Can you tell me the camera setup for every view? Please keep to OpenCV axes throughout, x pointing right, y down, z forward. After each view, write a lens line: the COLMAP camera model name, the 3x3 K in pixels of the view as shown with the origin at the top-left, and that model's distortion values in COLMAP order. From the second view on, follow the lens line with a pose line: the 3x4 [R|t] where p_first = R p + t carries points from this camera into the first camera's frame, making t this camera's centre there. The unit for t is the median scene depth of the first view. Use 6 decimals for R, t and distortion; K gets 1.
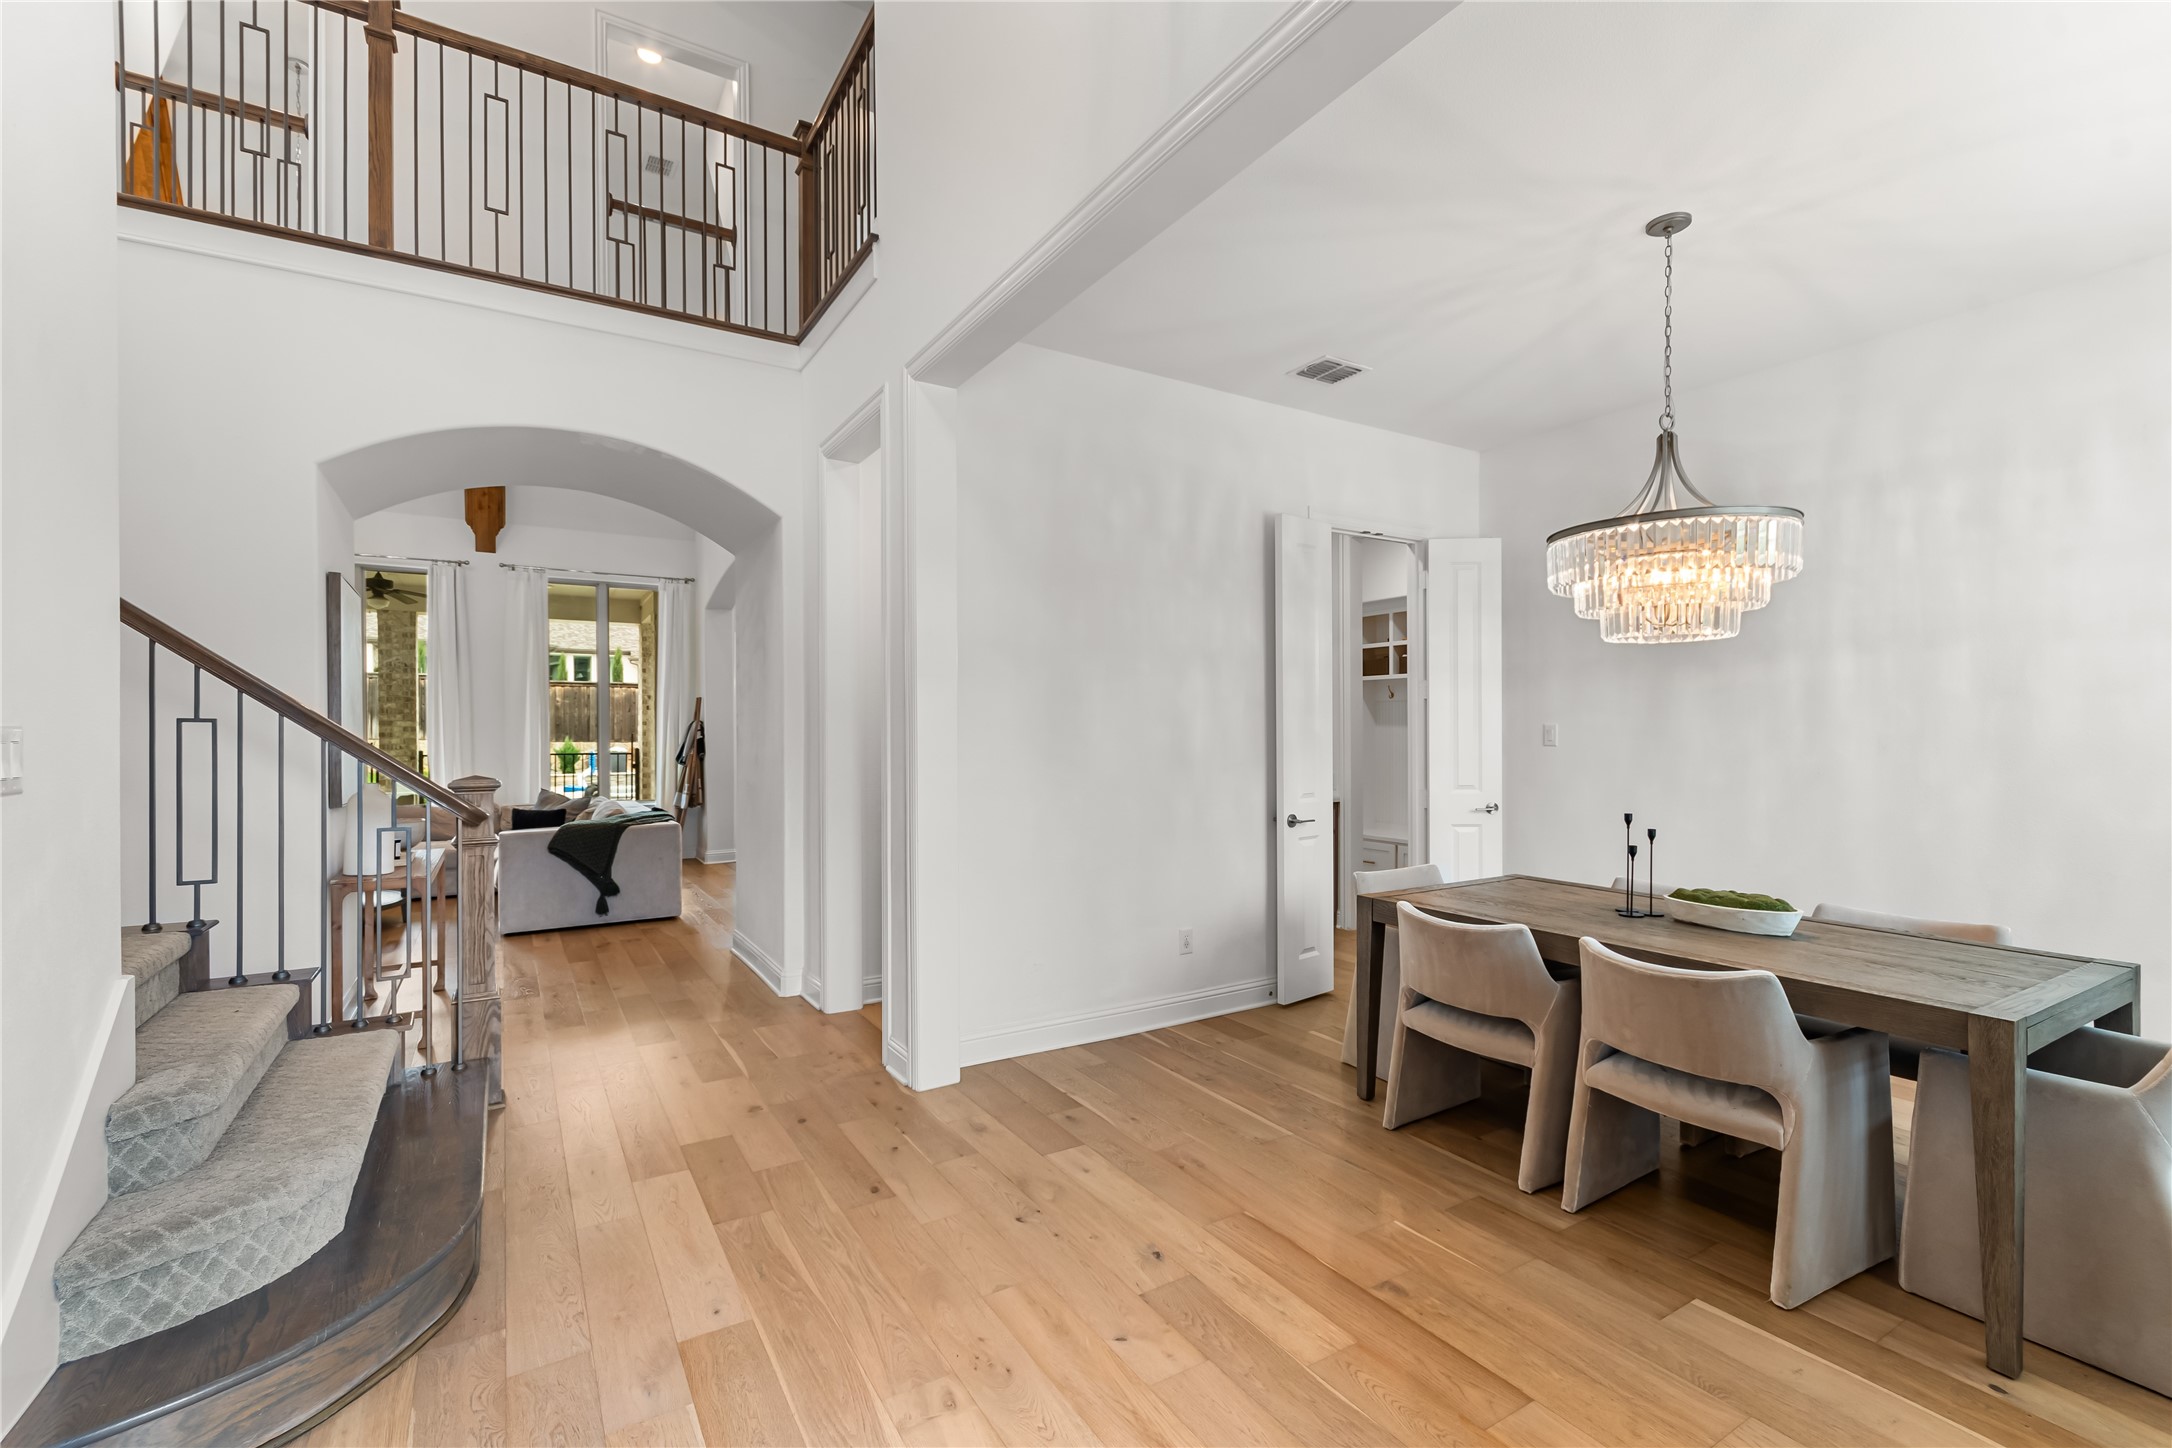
lens RADIAL K [[952.9, 0, 1086.5], [0, 952.9, 730.5], [0, 0, 1]] dist [0.007452, -0.001475]
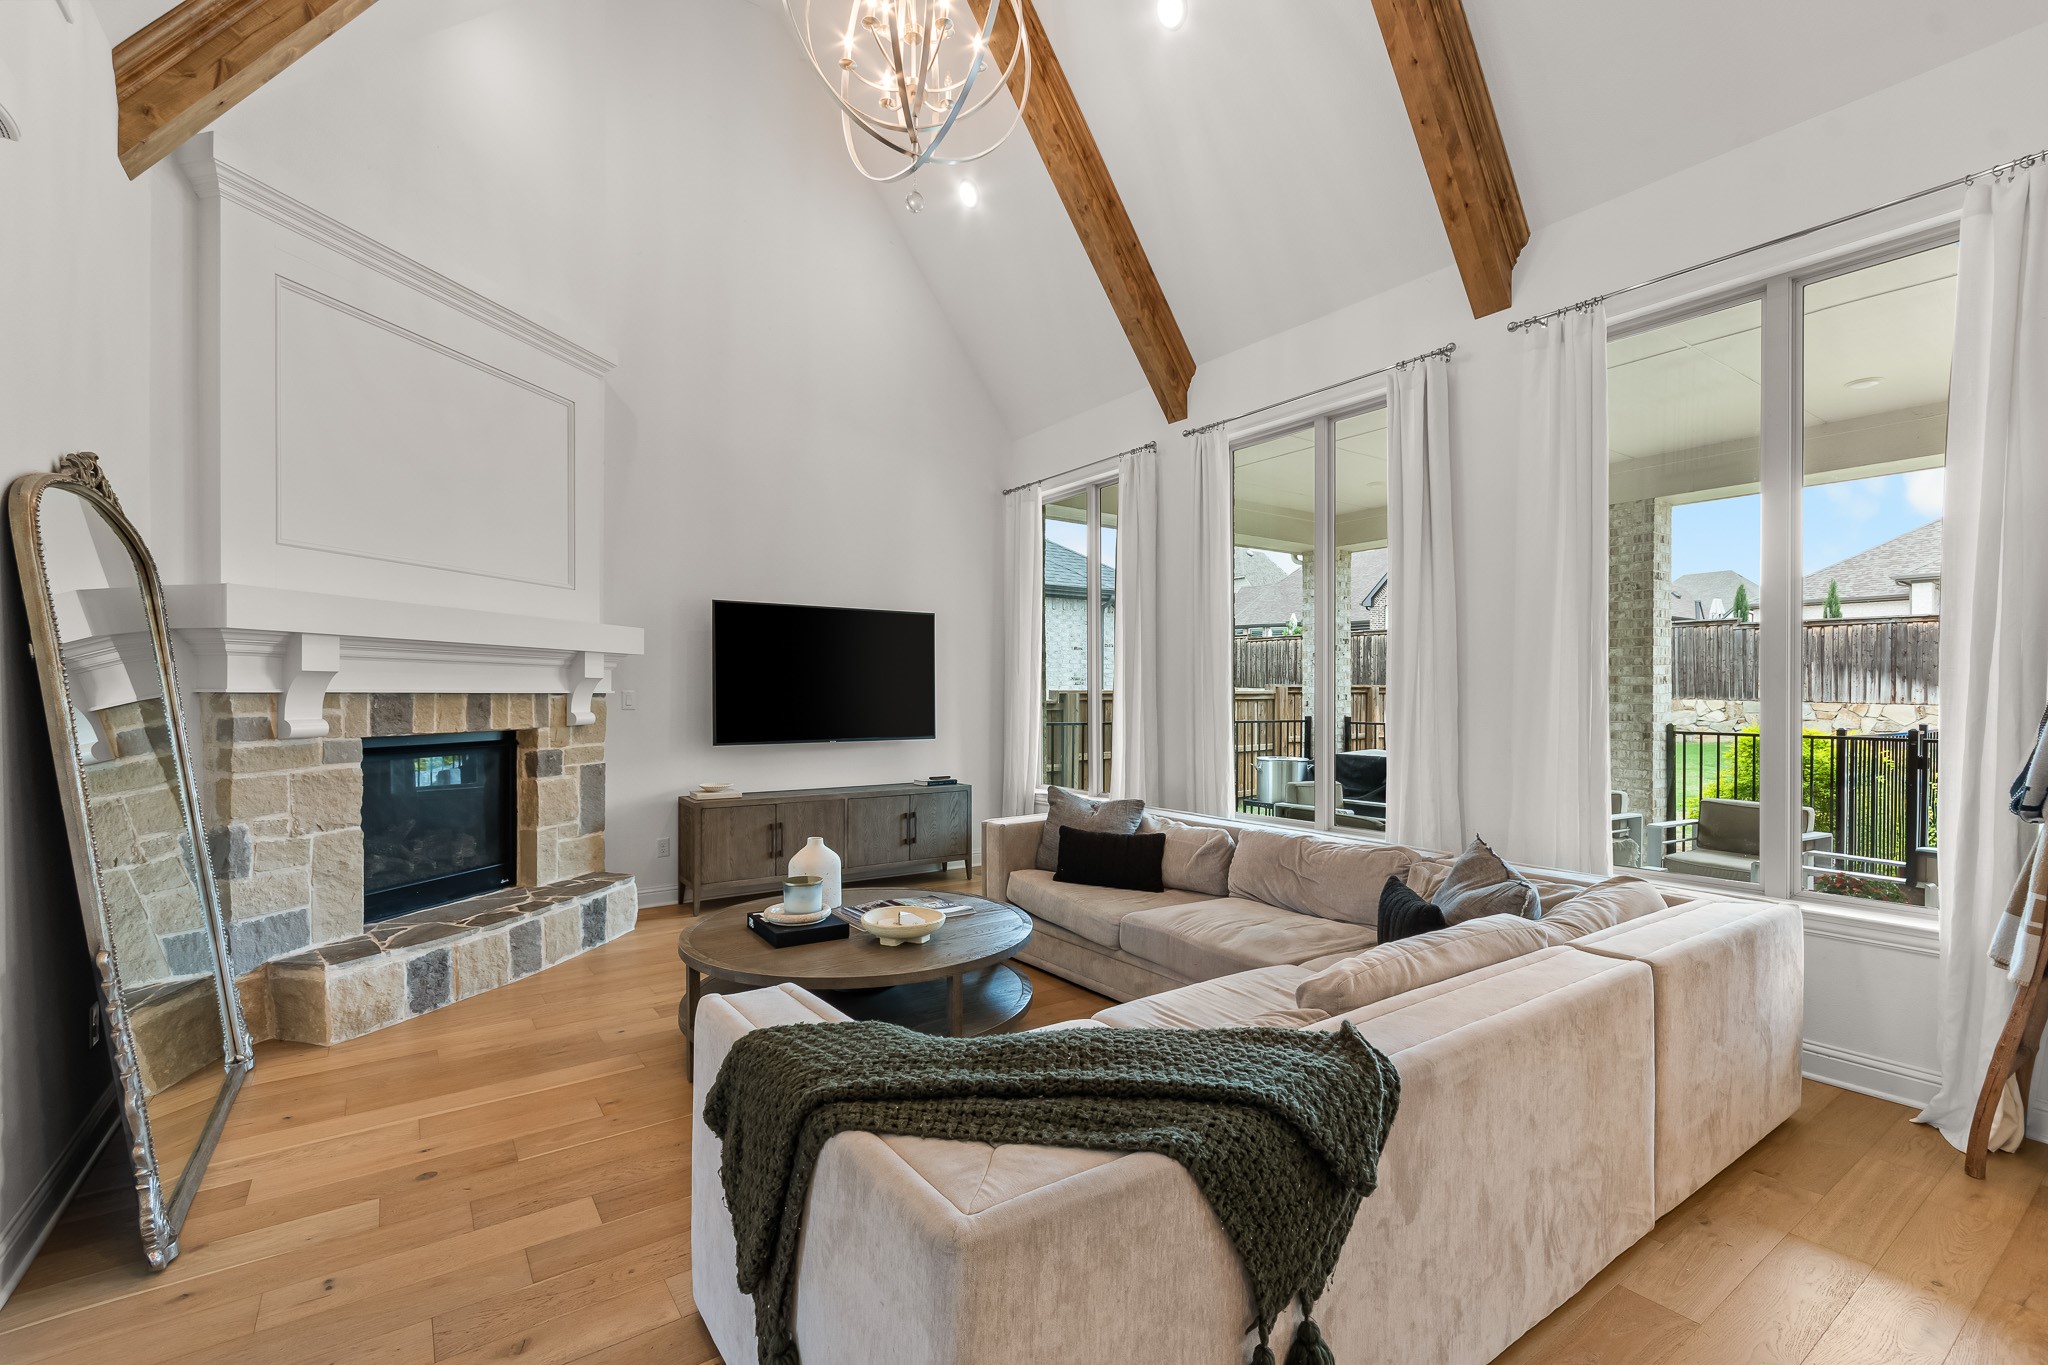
lens RADIAL K [[898.5, 0, 1026.5], [0, 898.5, 697.0], [0, 0, 1]] dist [0.007452, -0.001475]
pose [[0.065104, 0.003824, -0.997871, -0.197976], [0.000682, 0.999992, 0.003877, 0.001514], [0.997878, -0.000933, 0.065101, 0.738636]]
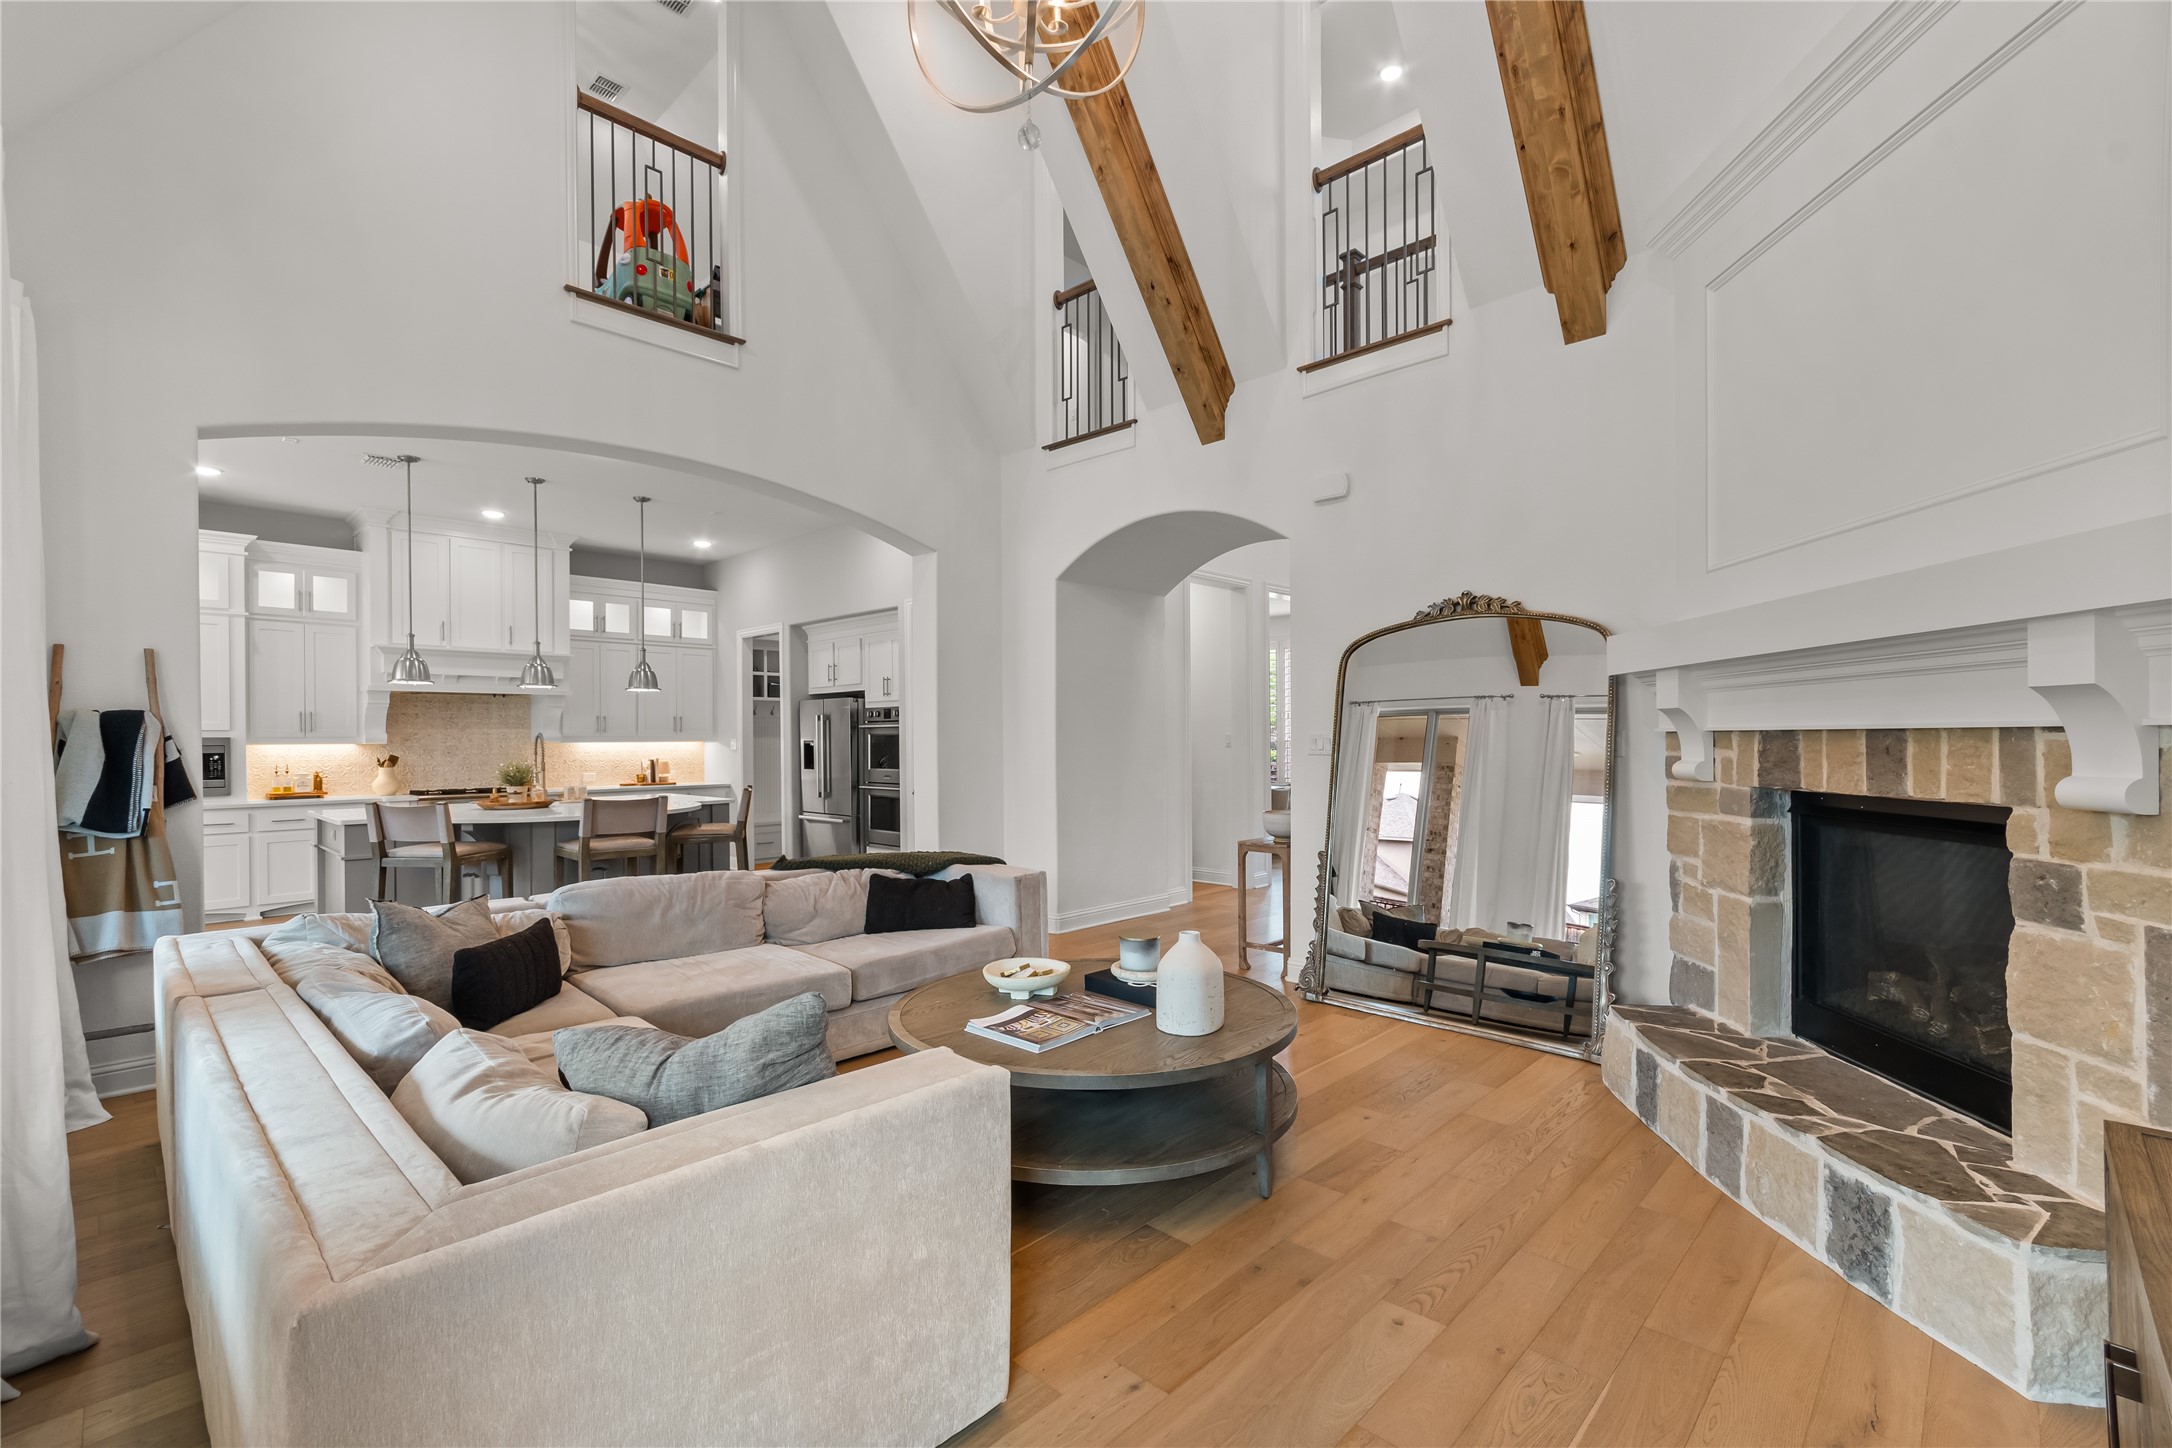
lens RADIAL K [[952.9, 0, 1080.8], [0, 952.9, 735.2], [0, 0, 1]] dist [0.007452, -0.001475]
pose [[-0.249716, 0.006187, 0.968299, -0.948779], [0.004234, 0.999977, -0.005298, 0.003612], [-0.968310, 0.002777, -0.249736, 0.785705]]
